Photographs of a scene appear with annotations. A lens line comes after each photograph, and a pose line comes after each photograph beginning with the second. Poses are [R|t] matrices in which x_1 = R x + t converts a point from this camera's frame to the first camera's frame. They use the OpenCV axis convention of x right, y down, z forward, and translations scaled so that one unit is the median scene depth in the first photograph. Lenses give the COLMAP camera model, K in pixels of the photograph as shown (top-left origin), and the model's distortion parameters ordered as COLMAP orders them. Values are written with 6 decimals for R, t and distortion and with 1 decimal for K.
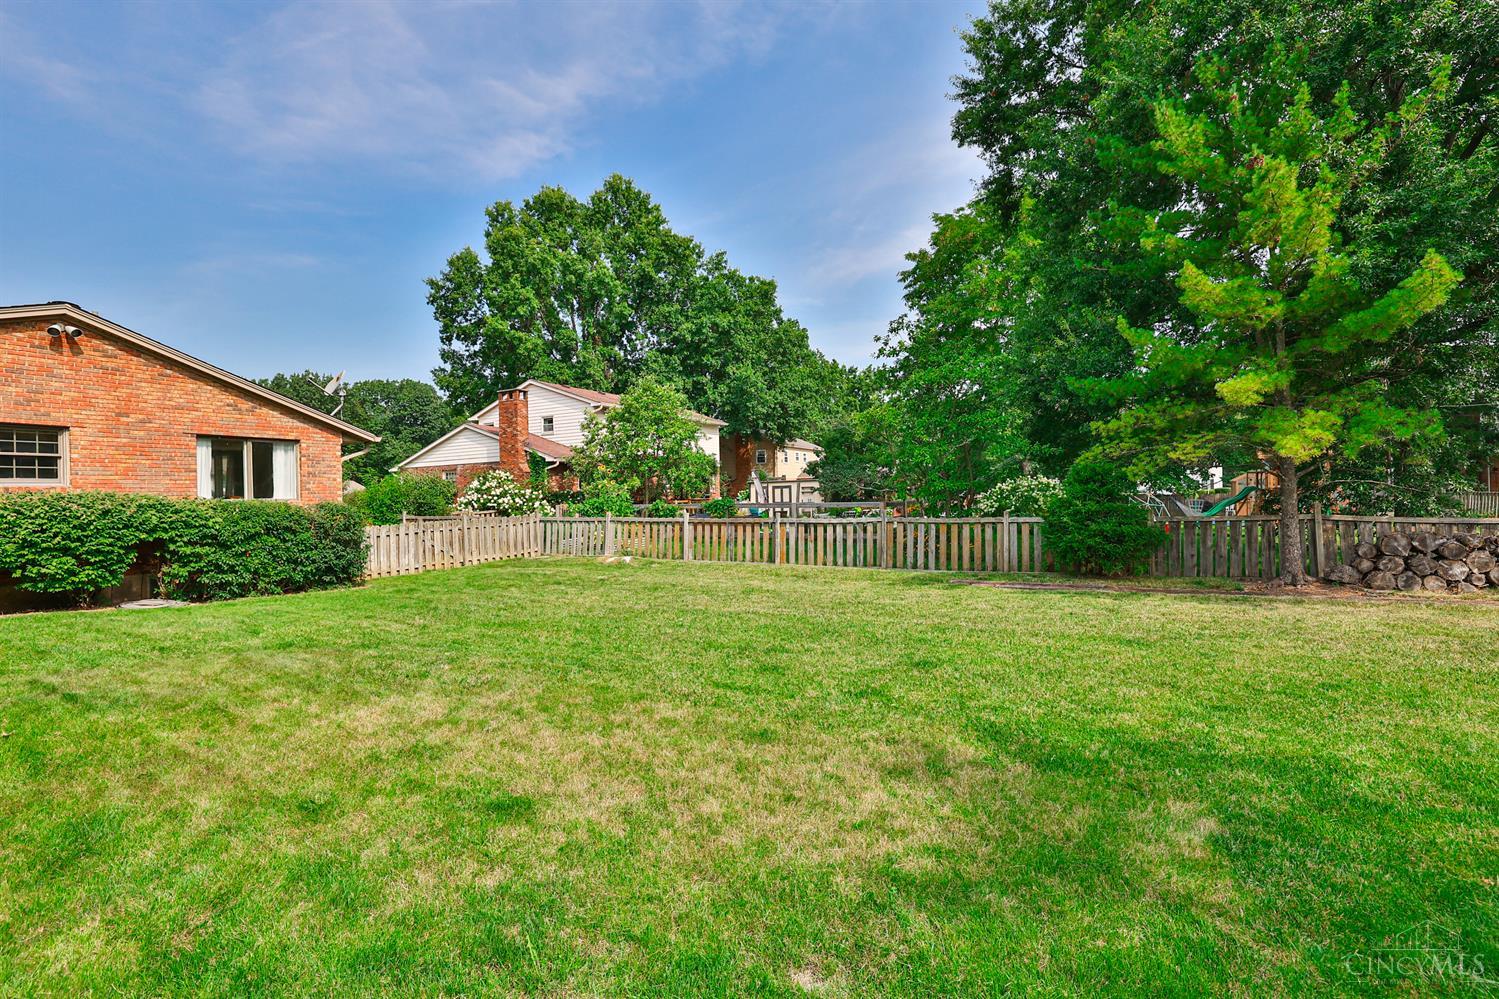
lens RADIAL K [[682.2, 0, 743.8], [0, 682.2, 492.5], [0, 0, 1]] dist [-0.020547, 0.000700]
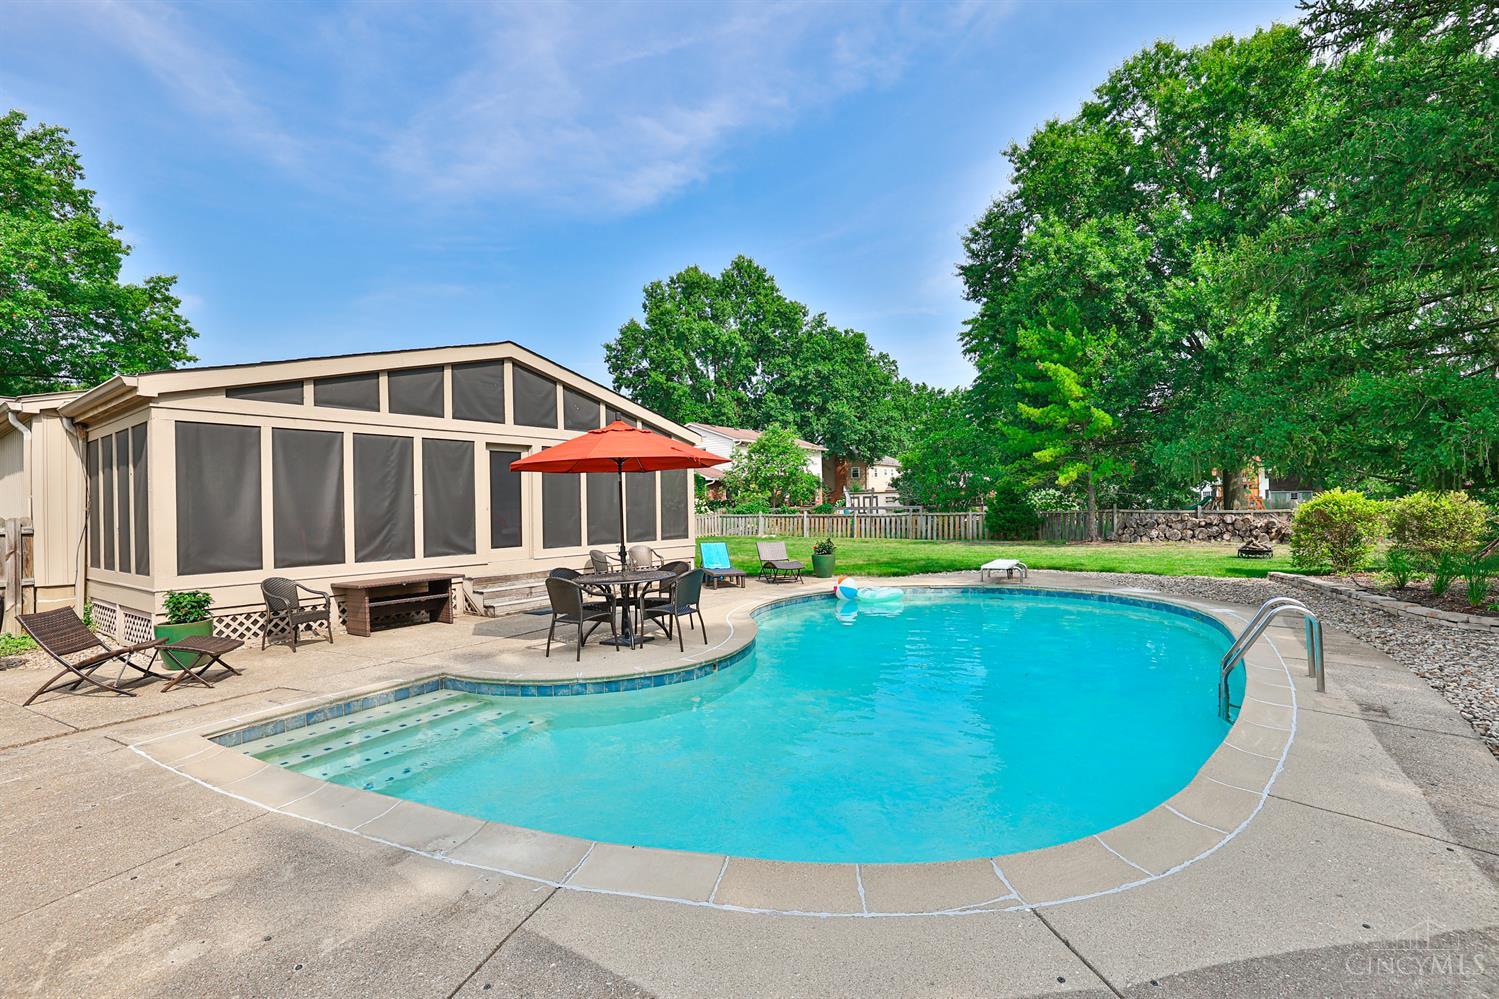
lens RADIAL K [[682.2, 0, 748.8], [0, 682.2, 491.1], [0, 0, 1]] dist [-0.020547, 0.000700]
pose [[0.990314, -0.002973, -0.138812, 0.006942], [0.000628, 0.999856, -0.016933, 0.002683], [0.138842, 0.016682, 0.990174, -0.296619]]
